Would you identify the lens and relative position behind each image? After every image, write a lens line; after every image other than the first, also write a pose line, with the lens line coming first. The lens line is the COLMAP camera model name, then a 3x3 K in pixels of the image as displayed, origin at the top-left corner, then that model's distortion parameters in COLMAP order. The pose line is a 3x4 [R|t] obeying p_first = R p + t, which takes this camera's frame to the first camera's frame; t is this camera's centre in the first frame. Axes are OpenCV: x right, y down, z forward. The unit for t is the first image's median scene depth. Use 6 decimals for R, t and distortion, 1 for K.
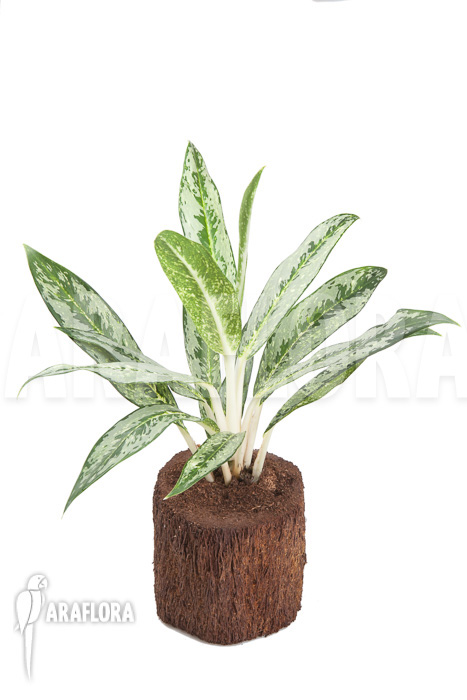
lens RADIAL K [[1045.3, 0, 233.2], [0, 1045.3, 350.3], [0, 0, 1]] dist [0.005353, 0.000000]
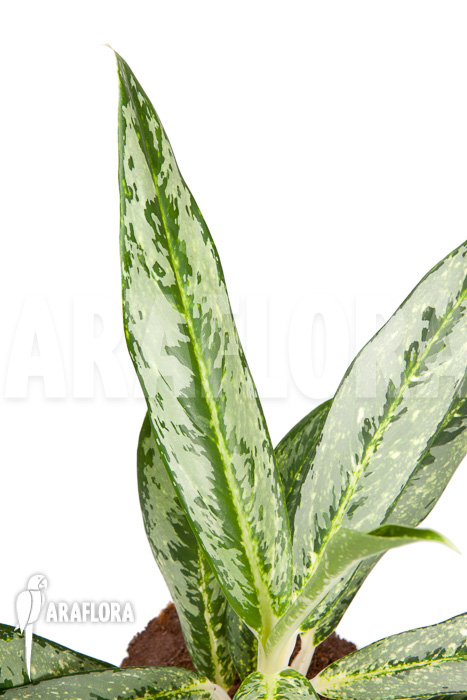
lens RADIAL K [[1192.9, 0, 238.1], [0, 1192.9, 351.9], [0, 0, 1]] dist [0.208219, 0.000000]
pose [[0.989471, -0.089497, 0.113747, -0.060761], [0.015992, 0.848693, 0.528645, -0.358164], [-0.143848, -0.521259, 0.841188, 0.607915]]
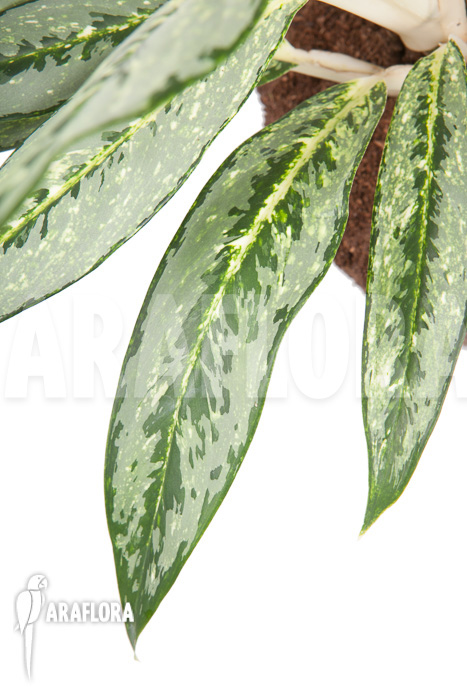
lens RADIAL K [[1360.5, 0, 239.9], [0, 1360.5, 351.8], [0, 0, 1]] dist [0.392930, 0.000000]
pose [[0.888706, -0.319695, -0.328628, 0.059689], [0.454737, 0.523274, 0.720692, -0.202427], [-0.058439, -0.789924, 0.610414, 0.635195]]
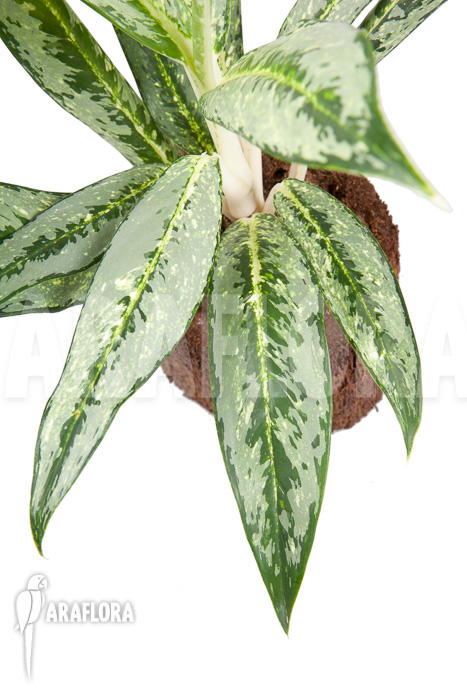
lens RADIAL K [[994.6, 0, 236.0], [0, 994.6, 347.1], [0, 0, 1]] dist [0.053721, 0.000000]
pose [[0.721898, -0.676137, 0.147316, -0.130022], [0.408057, 0.587864, 0.698502, -0.213571], [-0.558885, -0.444134, 0.700280, 0.608125]]
